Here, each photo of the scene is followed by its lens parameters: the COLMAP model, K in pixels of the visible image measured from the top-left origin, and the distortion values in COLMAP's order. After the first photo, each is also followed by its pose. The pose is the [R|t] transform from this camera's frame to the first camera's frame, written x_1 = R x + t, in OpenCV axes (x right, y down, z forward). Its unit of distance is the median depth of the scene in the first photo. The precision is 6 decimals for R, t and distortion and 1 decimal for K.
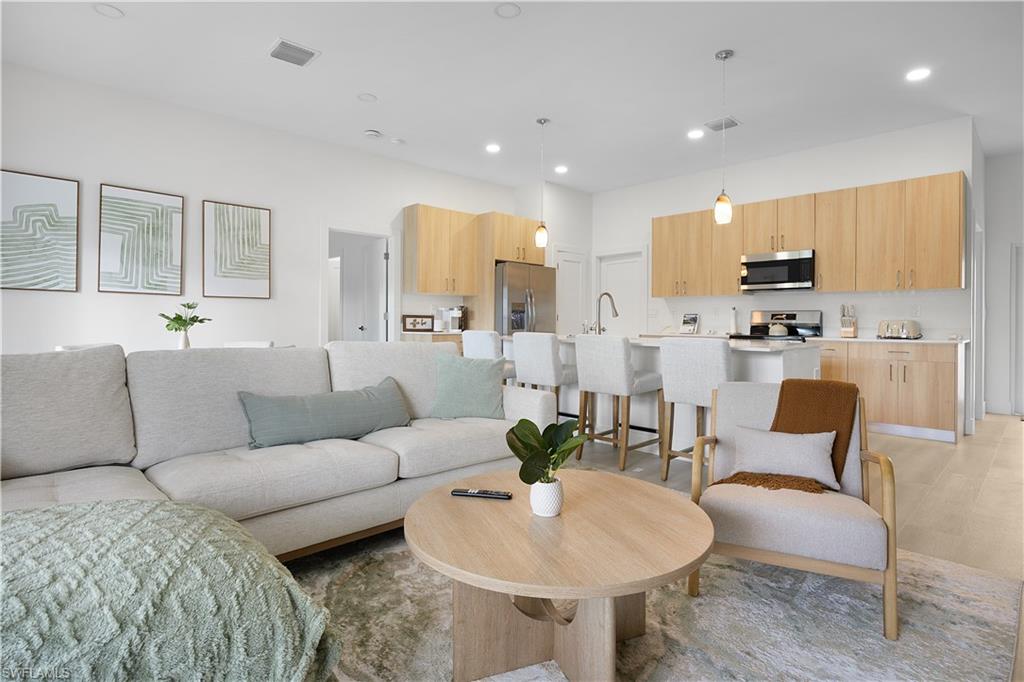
lens RADIAL K [[522.5, 0, 517.2], [0, 522.5, 326.1], [0, 0, 1]] dist [-0.005202, -0.001202]
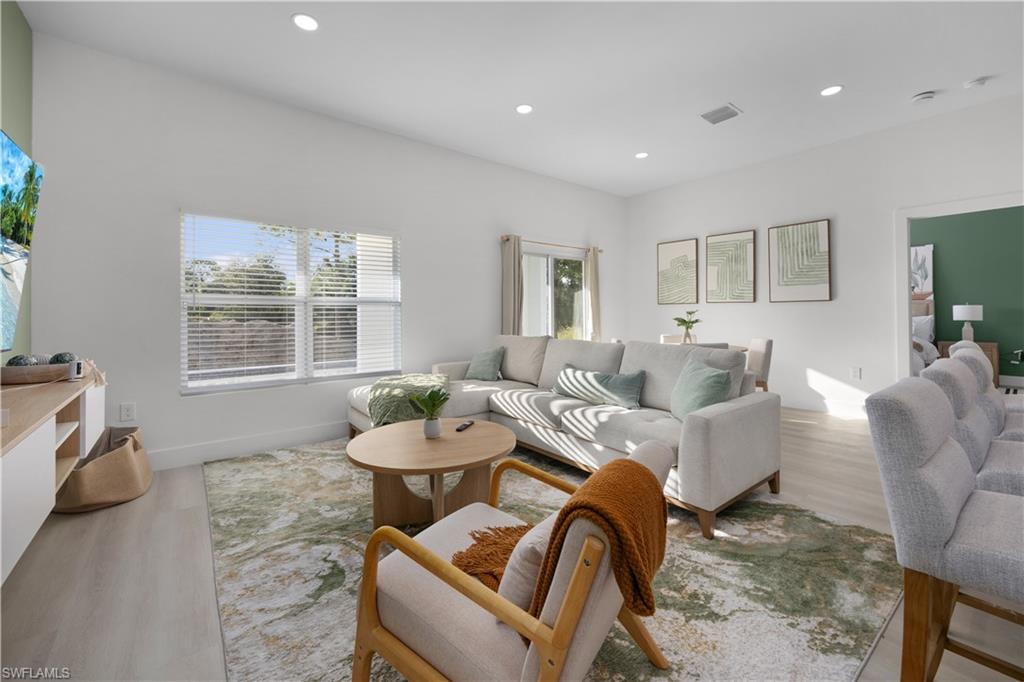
lens RADIAL K [[413.4, 0, 509.5], [0, 413.4, 308.3], [0, 0, 1]] dist [-0.001352, -0.000504]
pose [[-0.103849, -0.014821, -0.994483, 0.469765], [0.000431, 0.999888, -0.014947, -0.025129], [0.994593, -0.001981, -0.103831, 0.445059]]
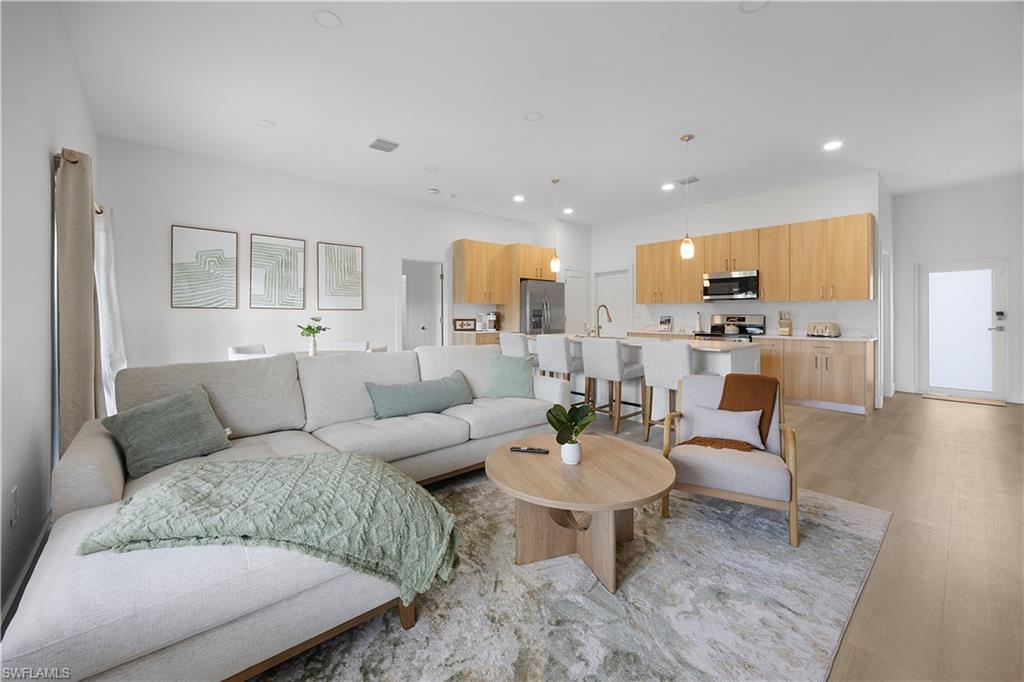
lens RADIAL K [[407.2, 0, 511.3], [0, 407.2, 317.0], [0, 0, 1]] dist [0.000014, 0.000051]
pose [[0.998908, -0.006520, -0.046261, -0.021567], [0.006392, 0.999975, -0.002925, -0.028696], [0.046279, 0.002627, 0.998925, -0.086485]]
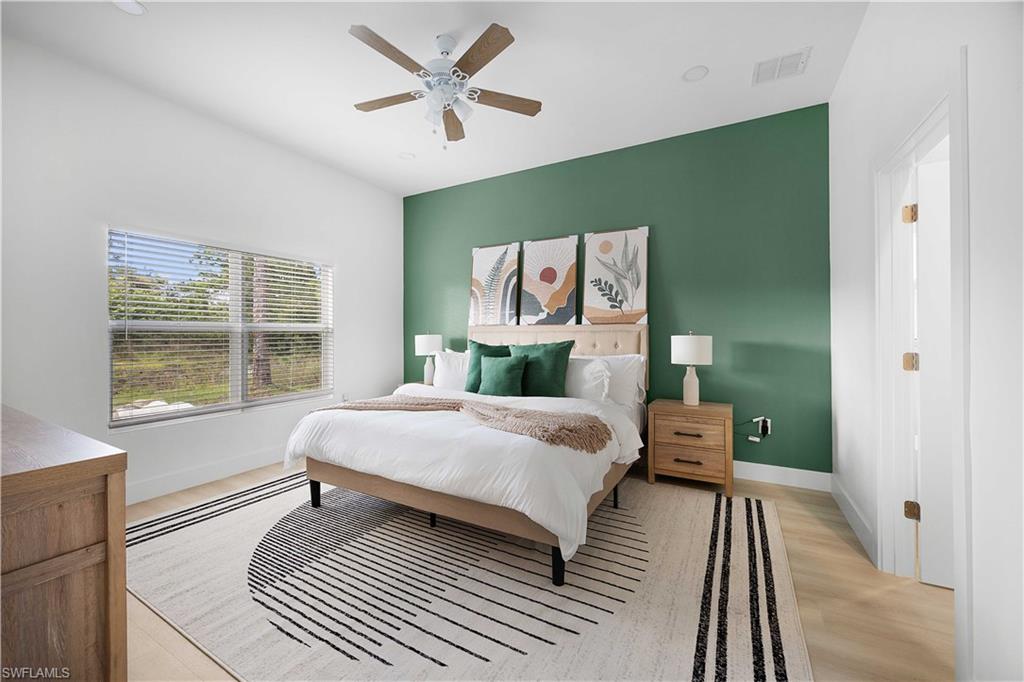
lens RADIAL K [[396.2, 0, 508.6], [0, 396.2, 334.1], [0, 0, 1]] dist [-0.000388, -0.000015]
pose [[0.282879, -0.000283, -0.959156, -0.375178], [-0.002552, 0.999996, -0.001048, -0.053096], [0.959152, 0.002744, 0.282877, 1.221096]]
